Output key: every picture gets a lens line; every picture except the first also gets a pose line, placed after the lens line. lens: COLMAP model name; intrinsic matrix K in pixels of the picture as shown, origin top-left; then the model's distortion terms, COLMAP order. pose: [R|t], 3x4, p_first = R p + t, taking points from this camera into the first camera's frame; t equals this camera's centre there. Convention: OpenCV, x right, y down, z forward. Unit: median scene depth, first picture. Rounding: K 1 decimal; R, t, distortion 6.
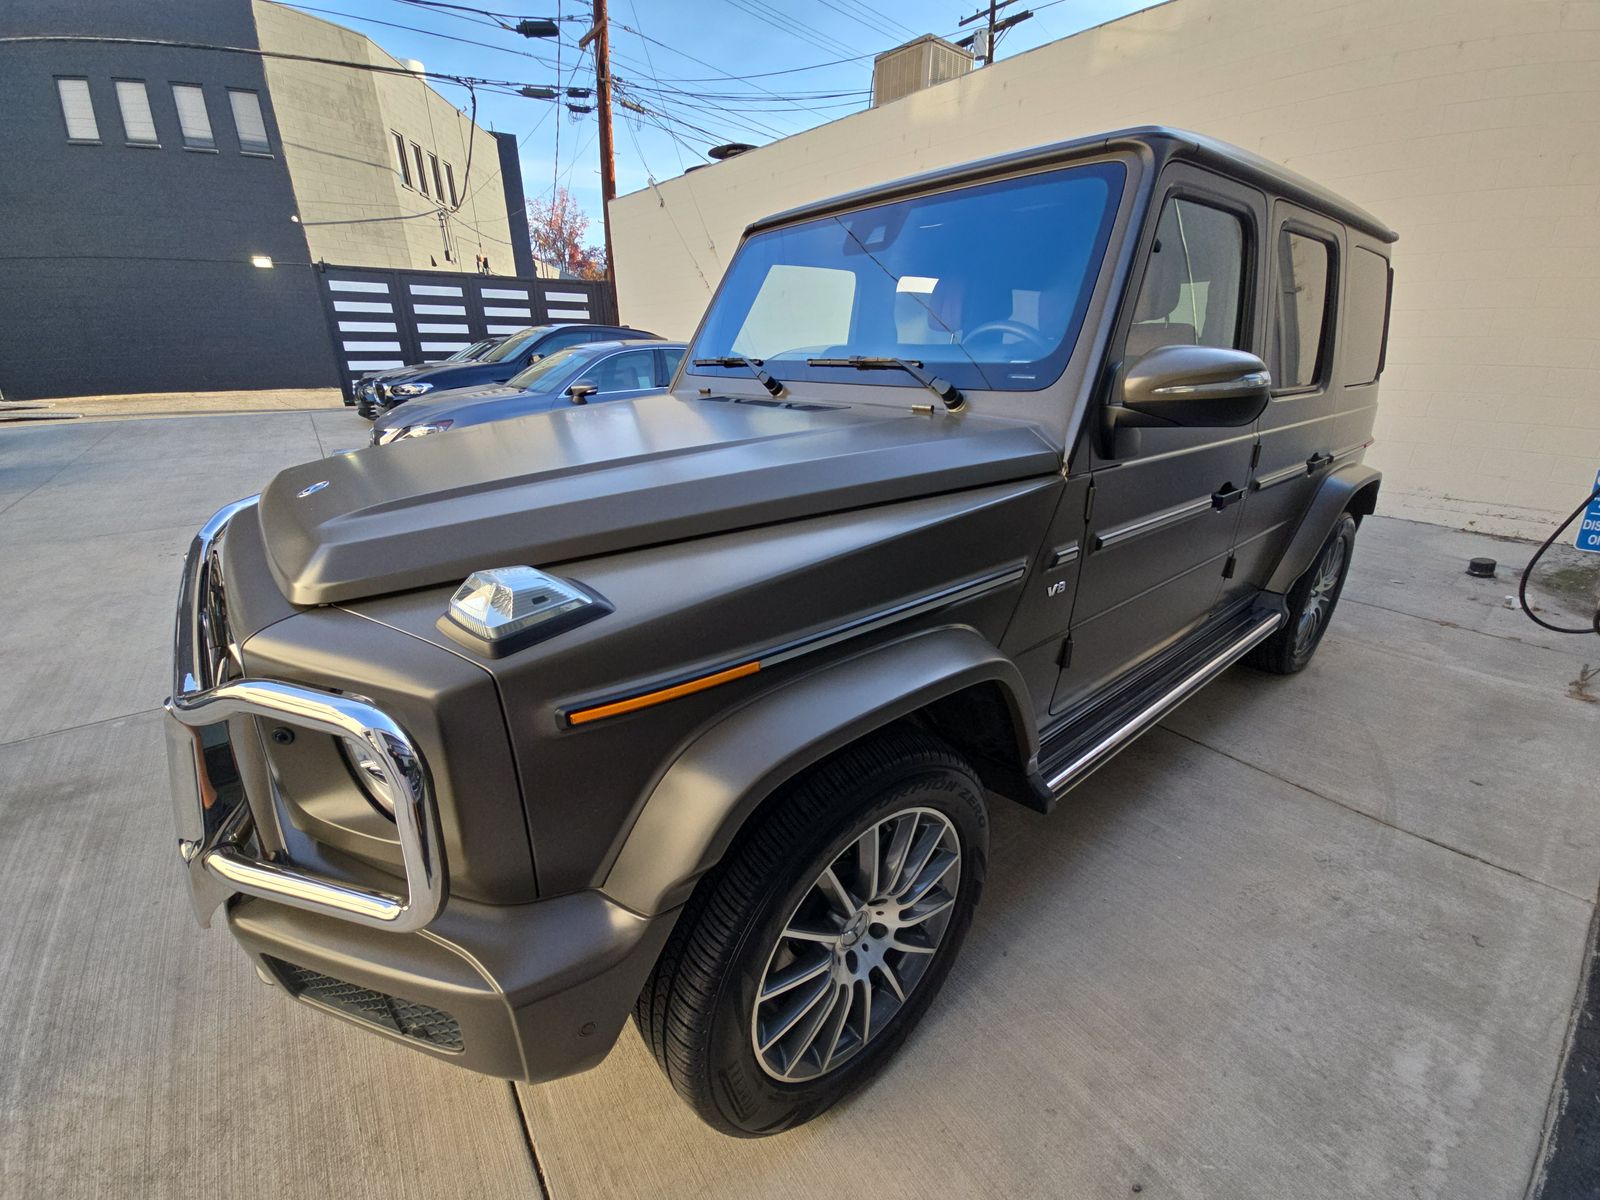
lens RADIAL K [[651.0, 0, 800.0], [0, 651.0, 600.0], [0, 0, 1]] dist [-0.026351, -0.000019]
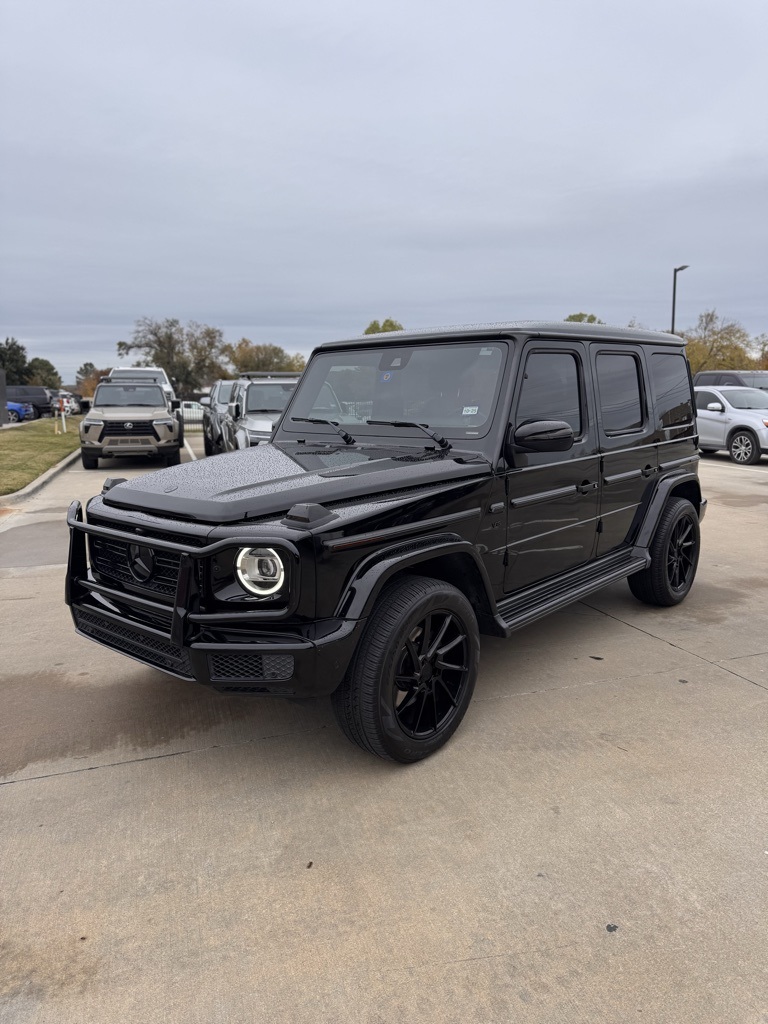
lens RADIAL K [[748.5, 0, 384.0], [0, 748.5, 512.0], [0, 0, 1]] dist [0.004824, -0.000061]
pose [[0.987739, -0.043016, 0.150072, -0.328575], [0.072664, 0.977490, -0.198074, 0.382043], [-0.138173, 0.206550, 0.968631, -1.299324]]
